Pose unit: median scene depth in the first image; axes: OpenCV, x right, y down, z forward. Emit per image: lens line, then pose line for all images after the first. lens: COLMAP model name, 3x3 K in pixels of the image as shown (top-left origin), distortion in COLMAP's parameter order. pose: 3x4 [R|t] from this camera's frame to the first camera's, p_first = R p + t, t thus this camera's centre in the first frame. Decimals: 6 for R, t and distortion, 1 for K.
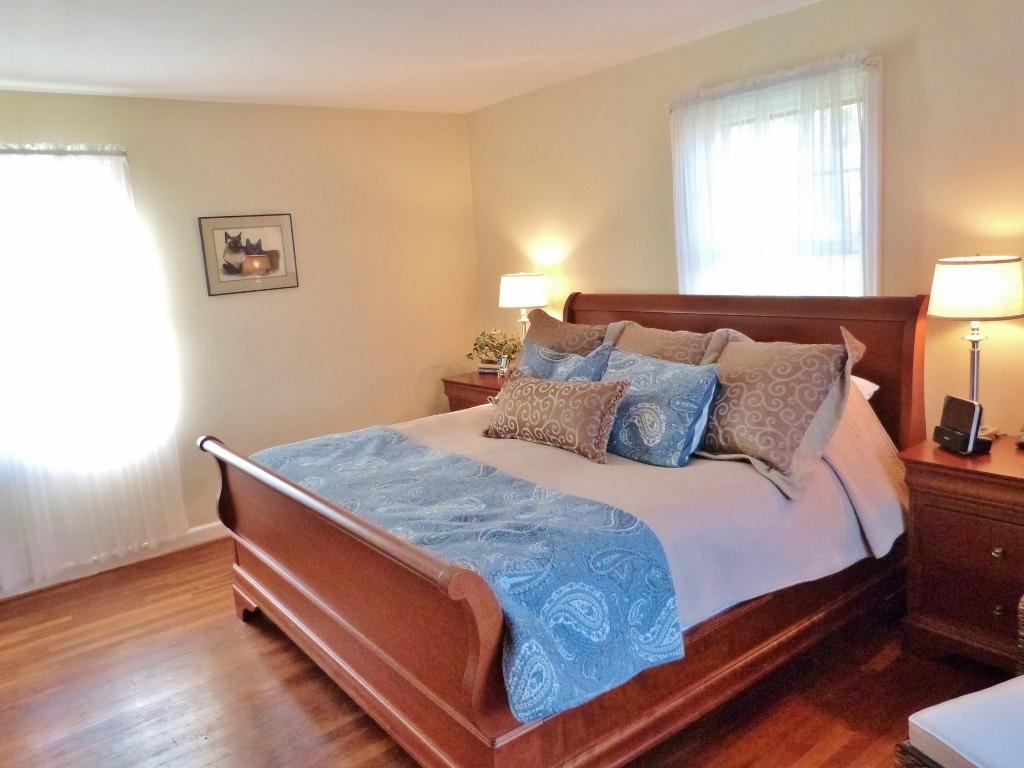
lens RADIAL K [[772.3, 0, 512.7], [0, 772.3, 370.4], [0, 0, 1]] dist [-0.001204, -0.000421]
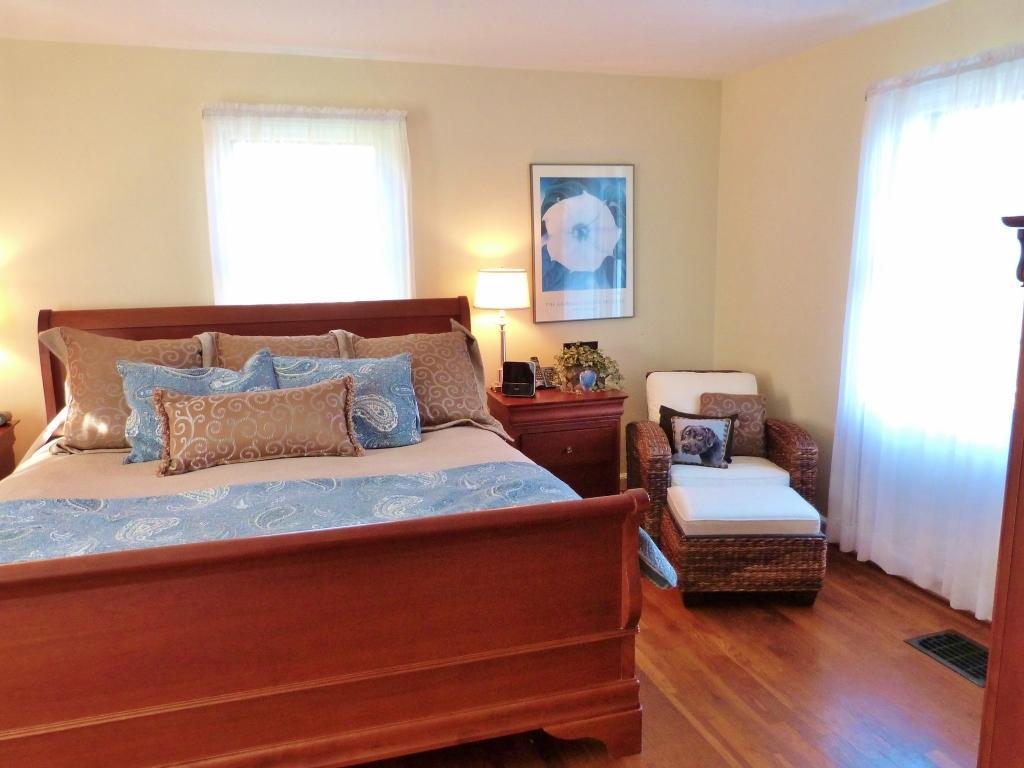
lens RADIAL K [[774.5, 0, 514.9], [0, 774.5, 381.4], [0, 0, 1]] dist [-0.003115, 0.002141]
pose [[0.352789, -0.103086, 0.930007, -0.788644], [0.131570, 0.989503, 0.059771, -0.015638], [-0.926407, 0.101274, 0.362649, 0.420865]]
